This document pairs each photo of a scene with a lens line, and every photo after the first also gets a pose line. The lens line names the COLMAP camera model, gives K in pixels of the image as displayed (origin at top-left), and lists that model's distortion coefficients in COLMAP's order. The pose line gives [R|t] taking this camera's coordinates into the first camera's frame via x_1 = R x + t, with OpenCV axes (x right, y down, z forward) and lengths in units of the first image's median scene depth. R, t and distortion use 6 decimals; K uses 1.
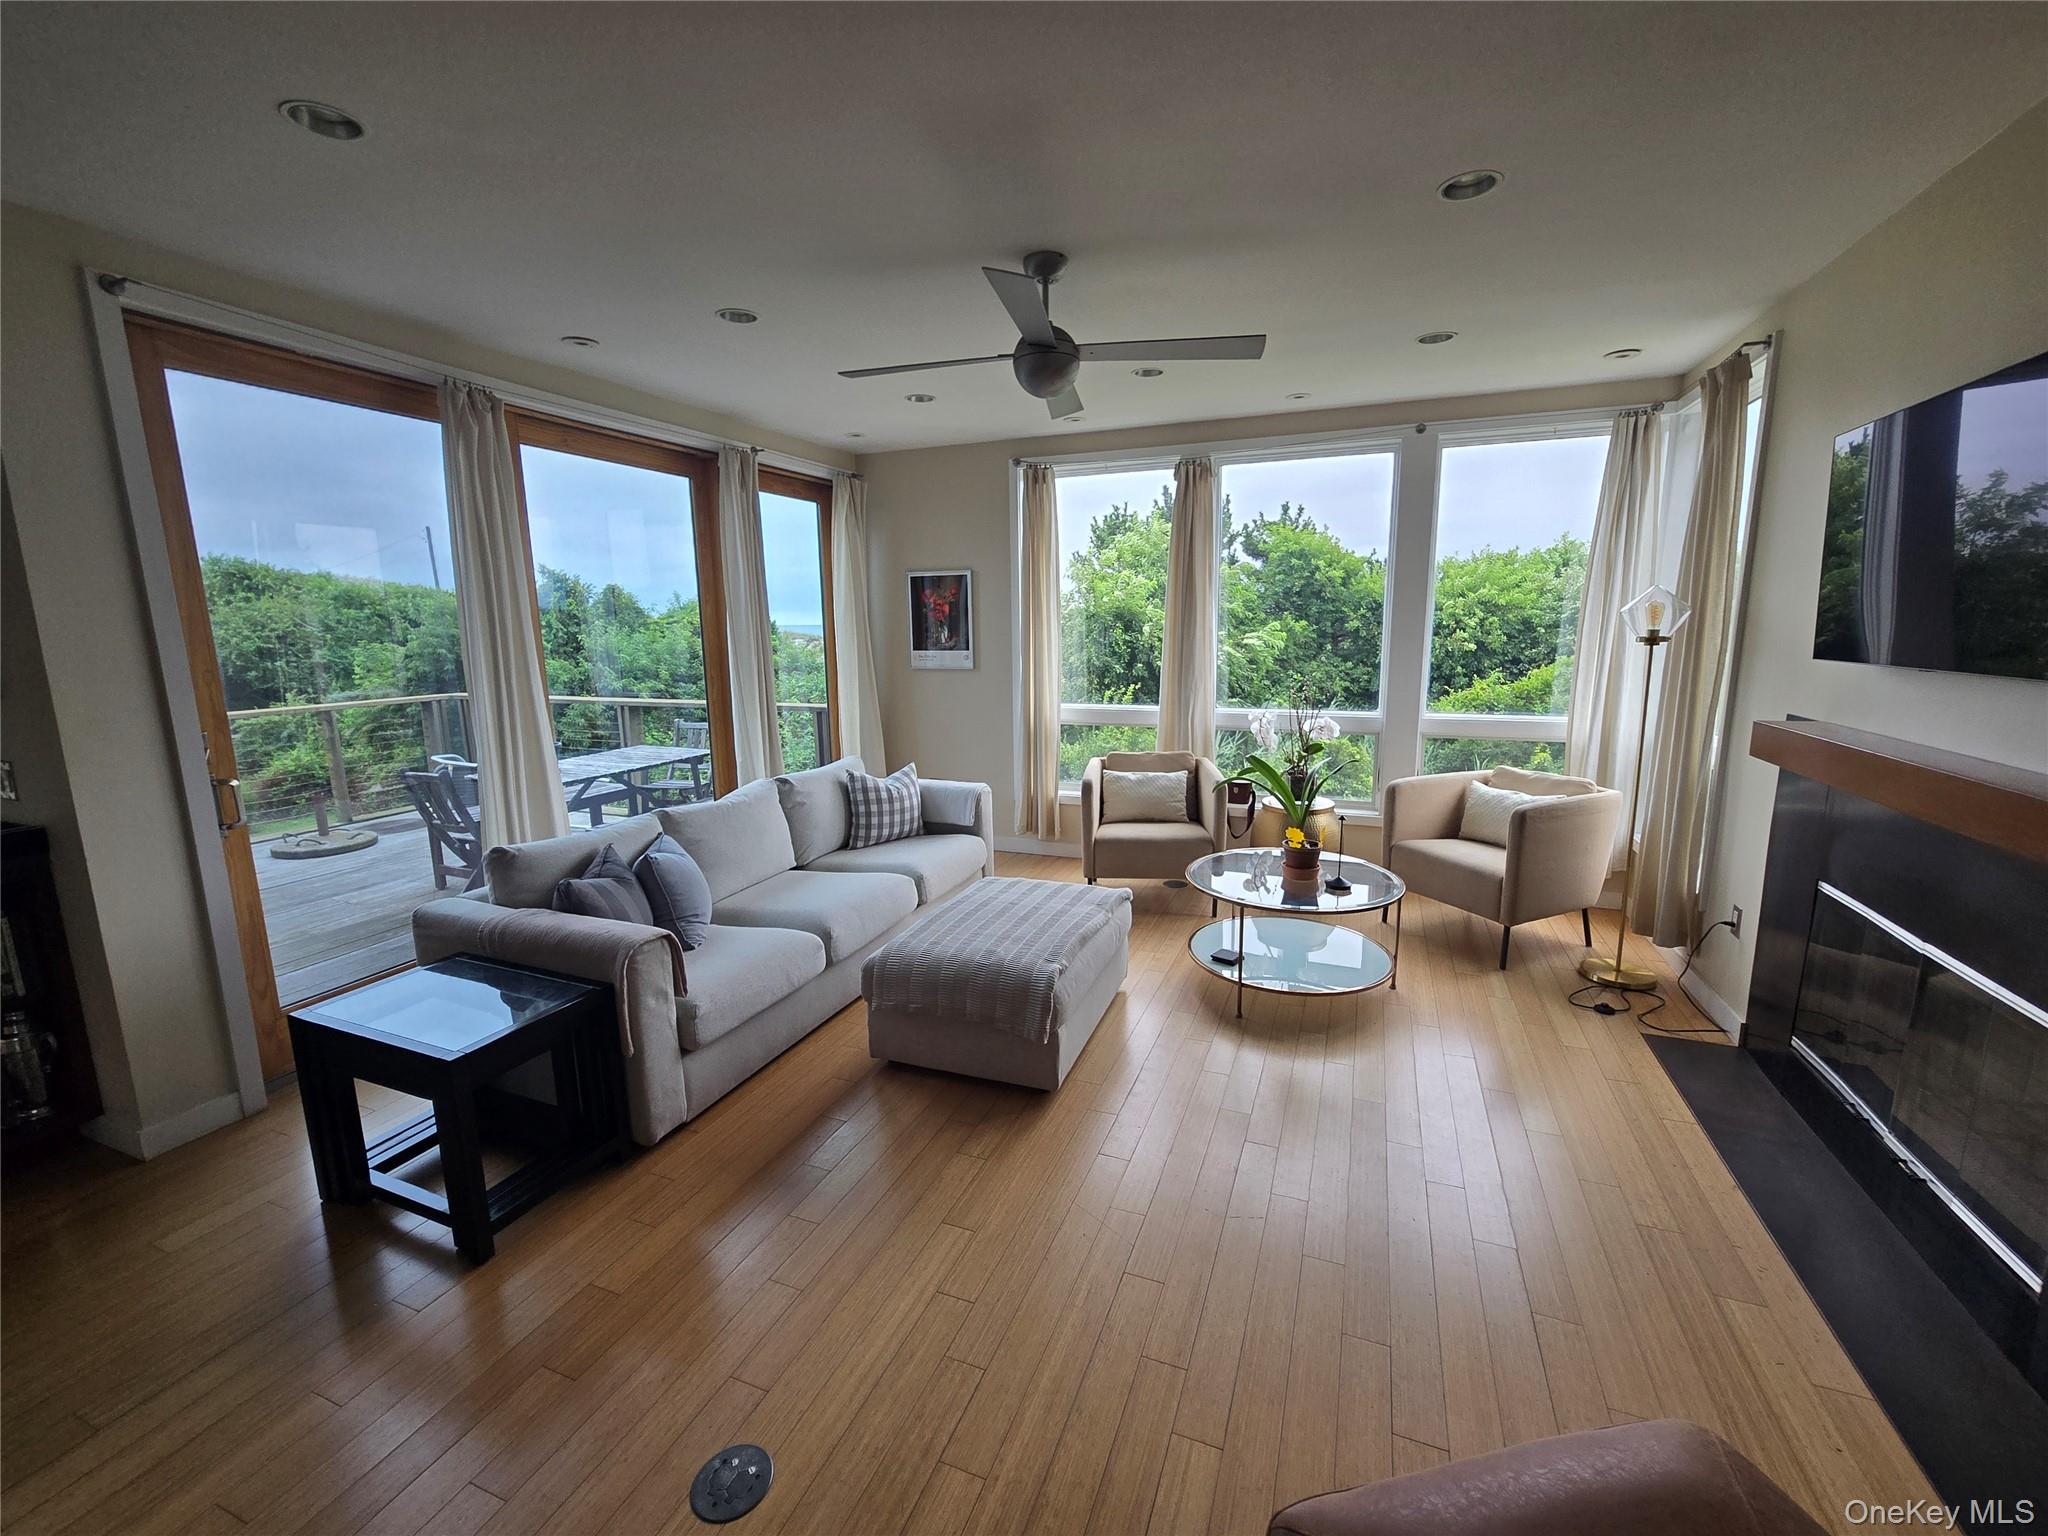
lens RADIAL K [[846.8, 0, 1025.9], [0, 846.8, 765.8], [0, 0, 1]] dist [0.002936, 0.000012]
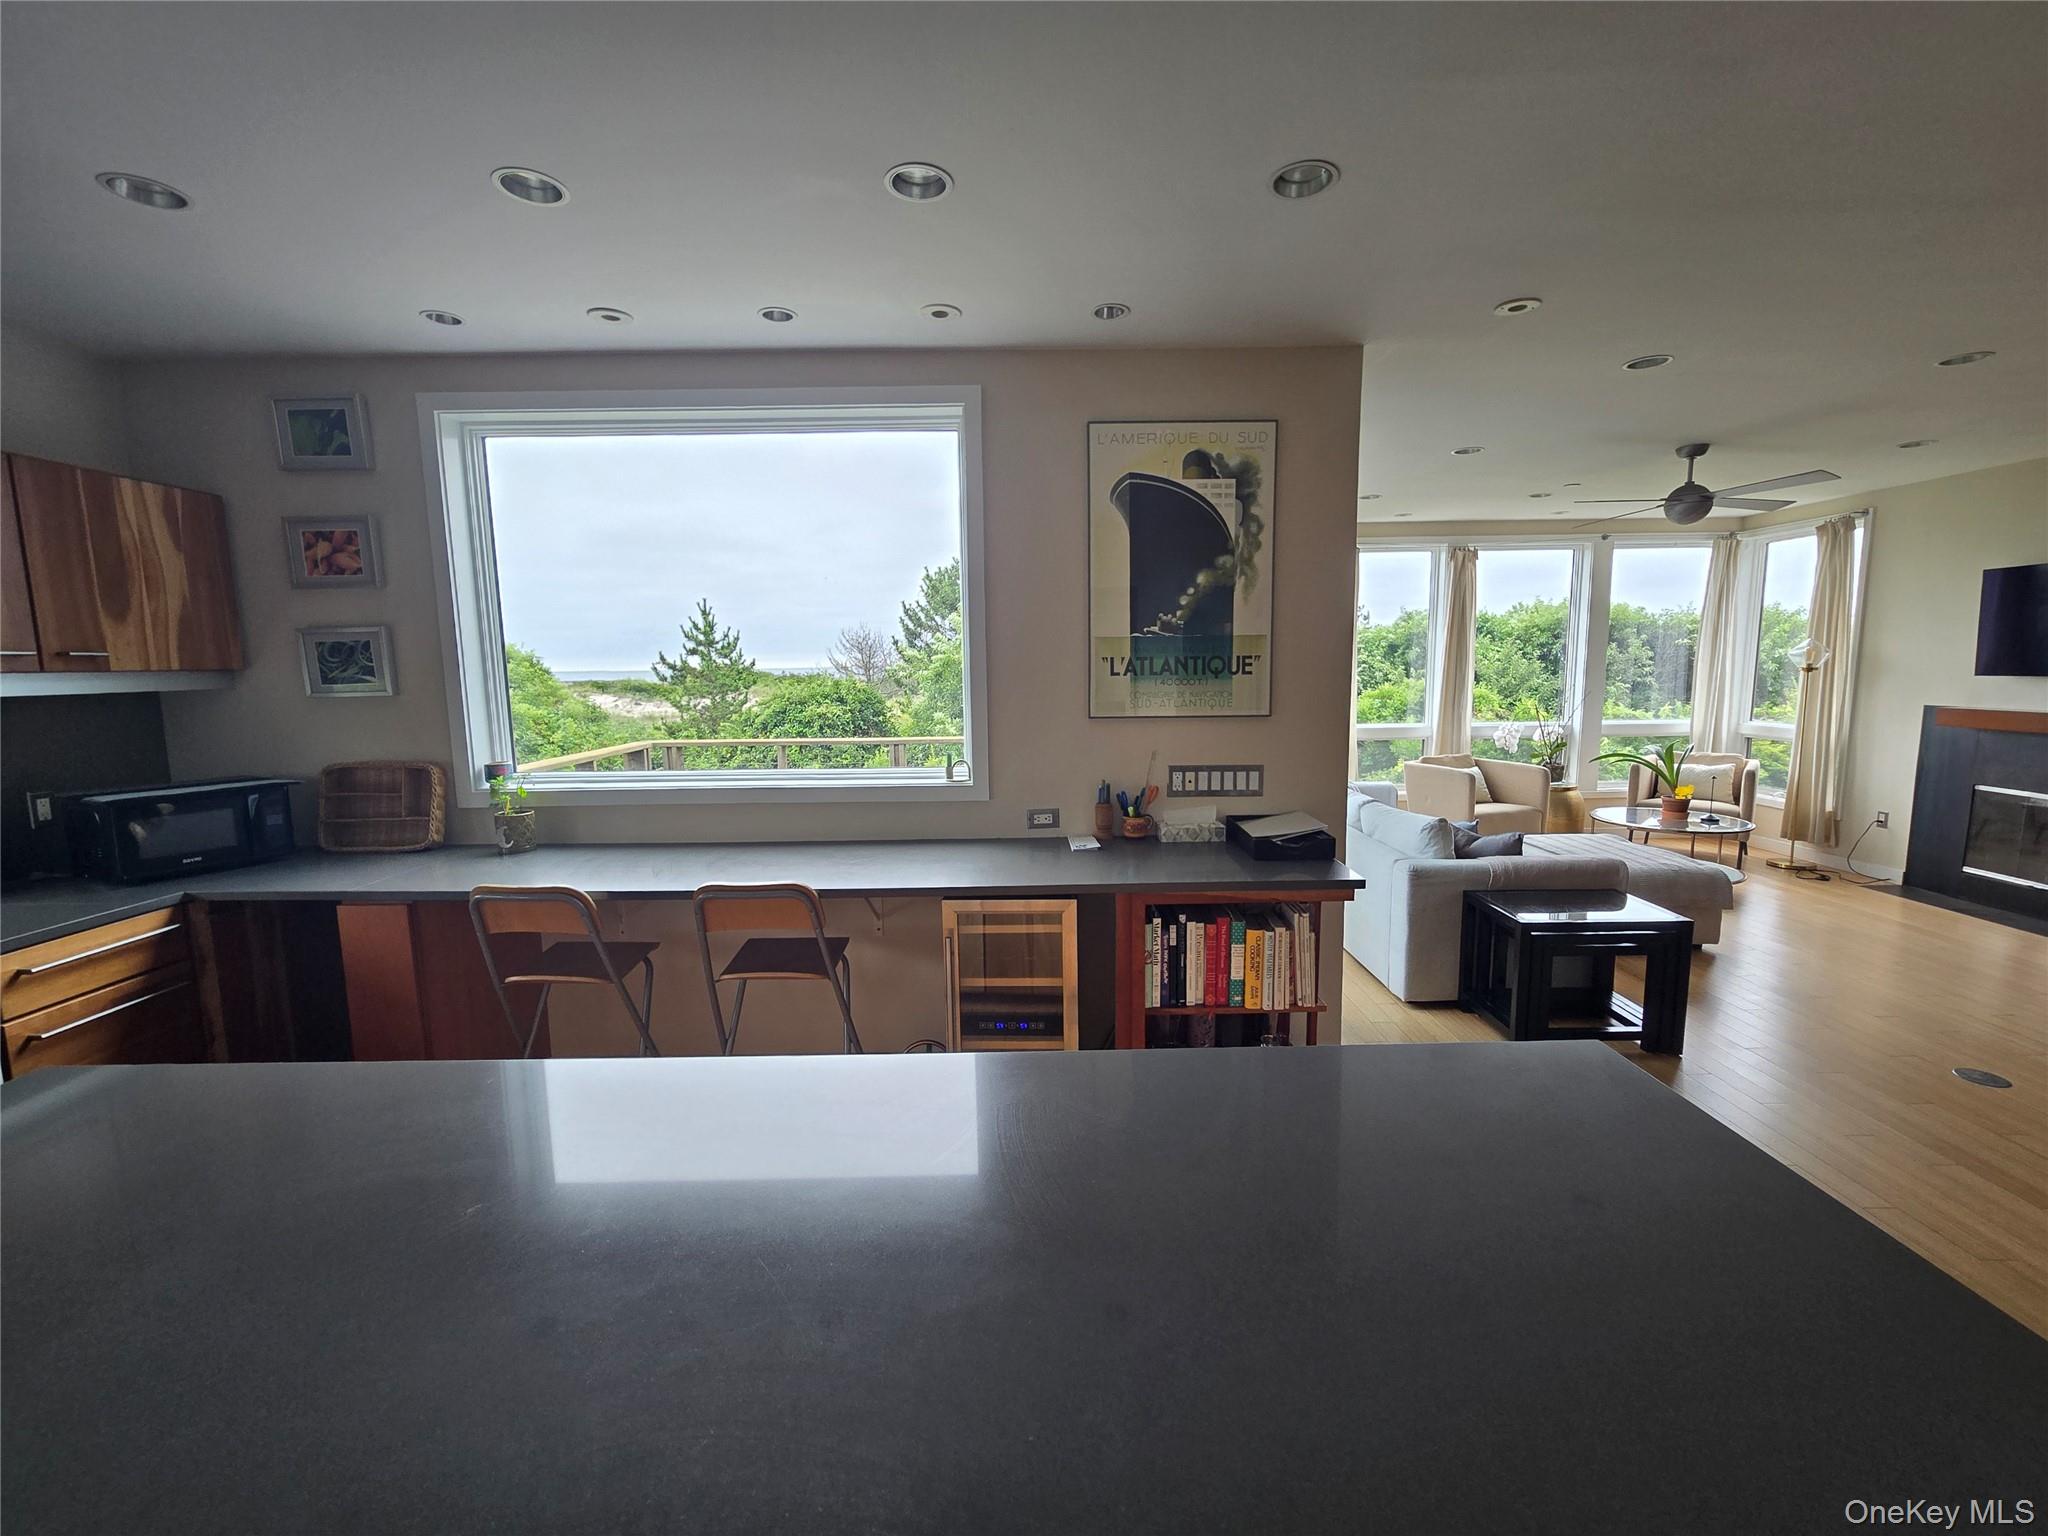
lens RADIAL K [[846.8, 0, 1029.8], [0, 846.8, 774.8], [0, 0, 1]] dist [0.002936, 0.000012]
pose [[0.928813, -0.052300, 0.366838, -1.063824], [0.067144, 0.997356, -0.027810, 0.007854], [-0.364414, 0.050462, 0.929869, -0.034552]]
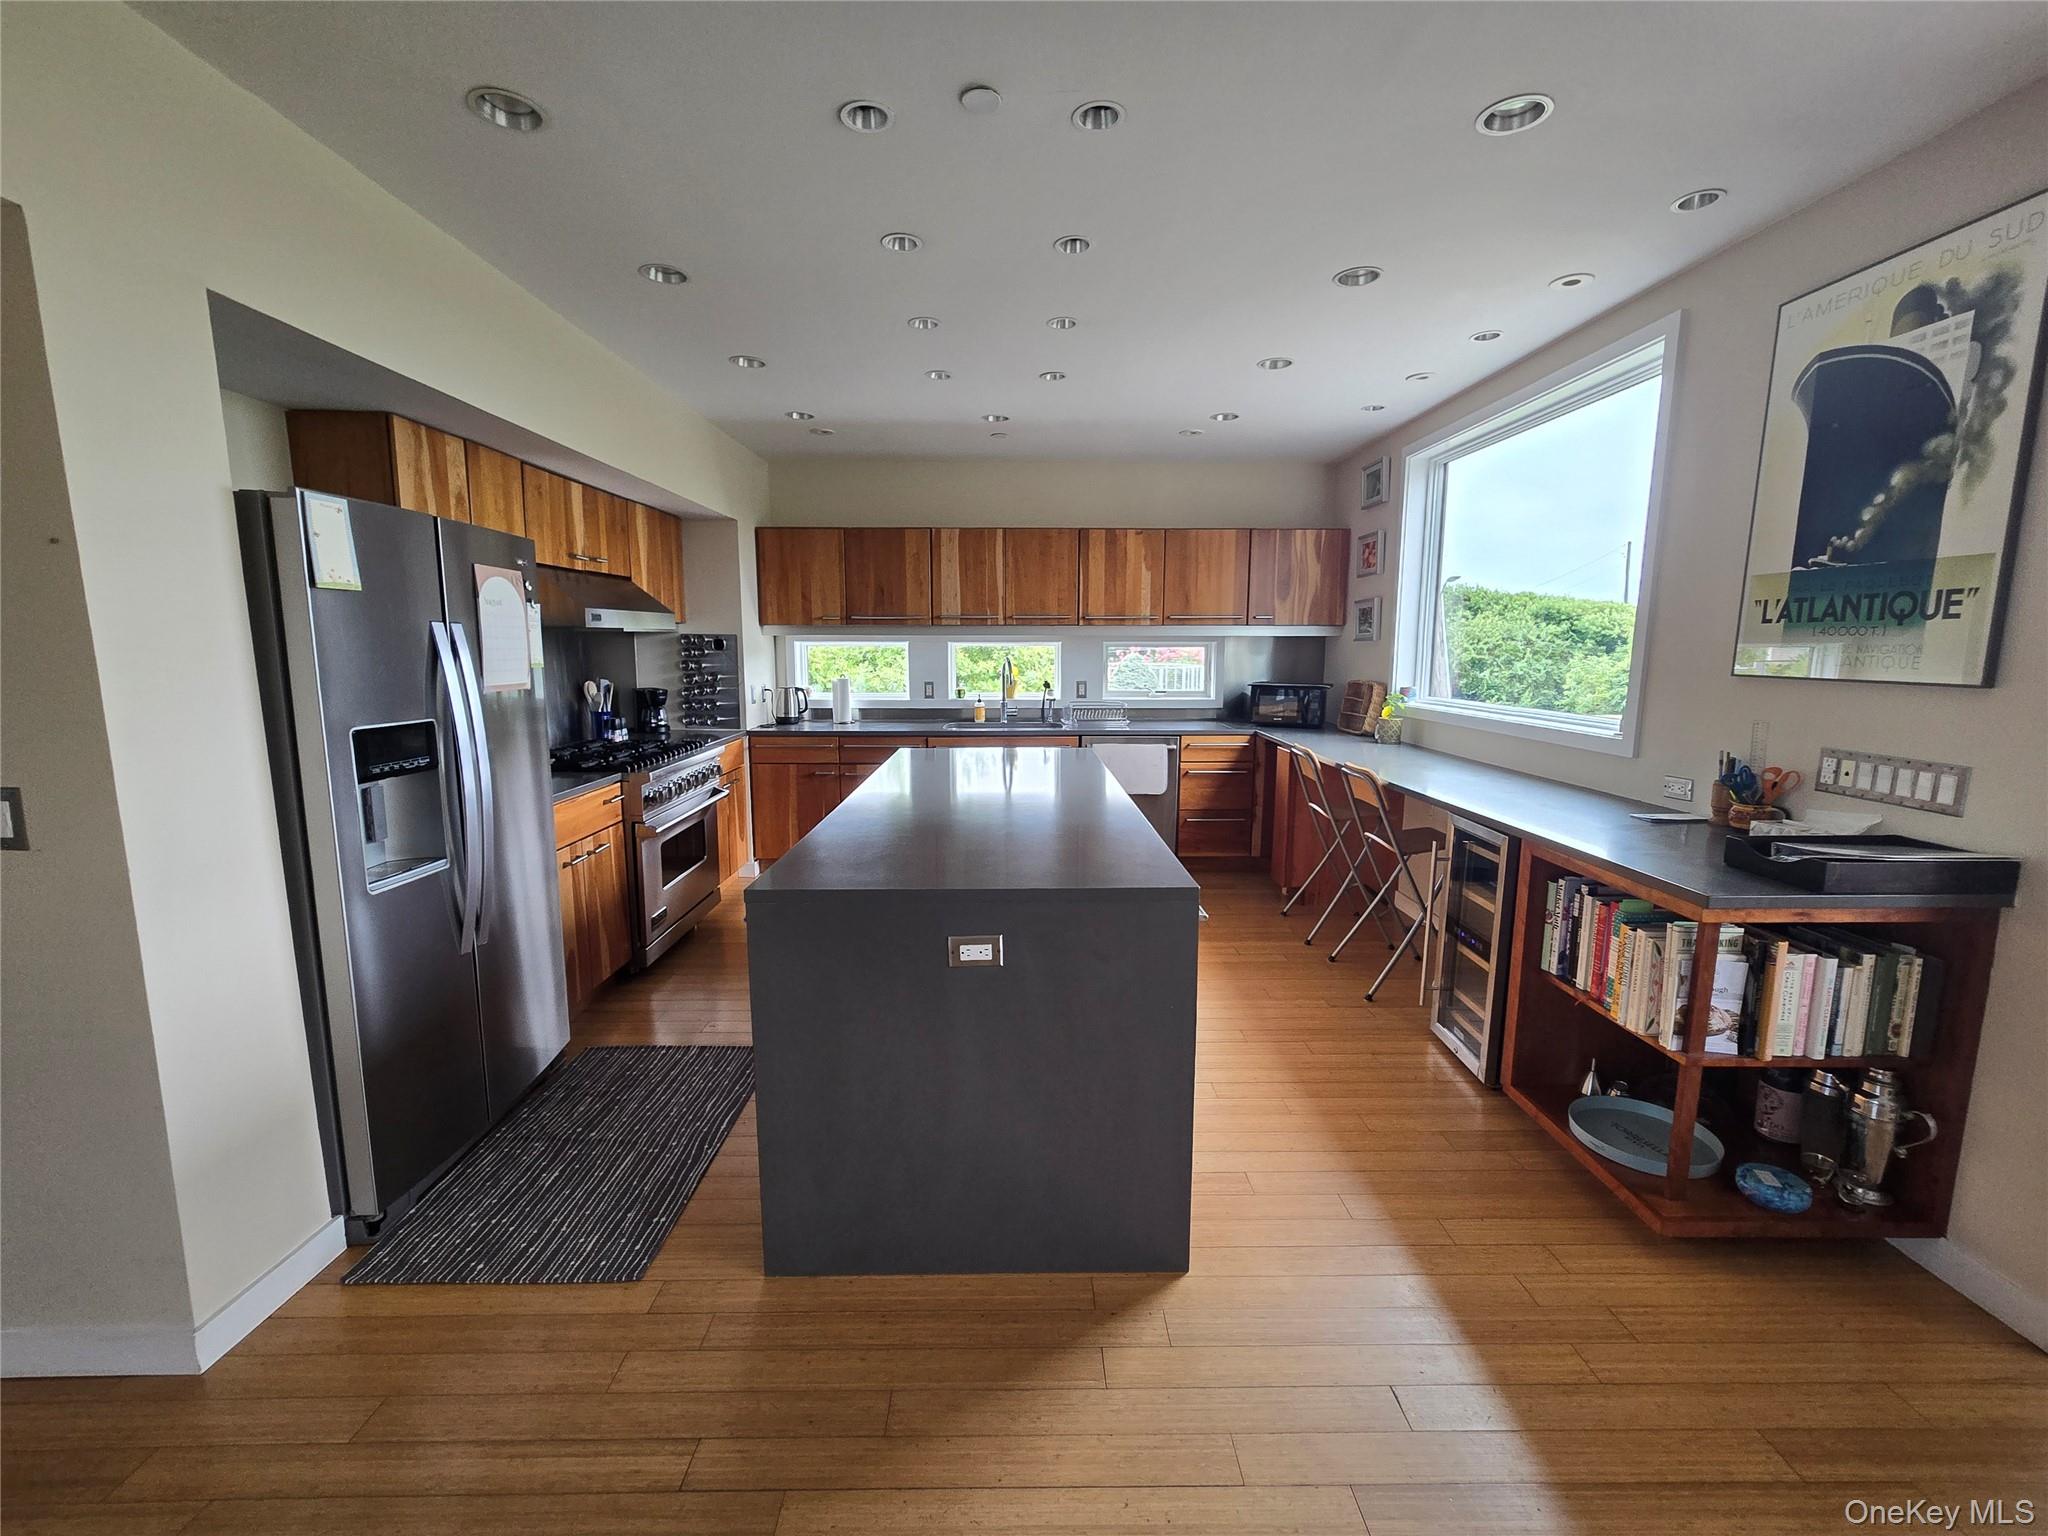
lens RADIAL K [[846.8, 0, 1026.1], [0, 846.8, 765.0], [0, 0, 1]] dist [0.002936, 0.000012]
pose [[0.388215, 0.141983, -0.910566, -0.417995], [-0.160910, 0.983326, 0.084725, 0.032644], [0.907413, 0.113627, 0.404588, -0.062511]]
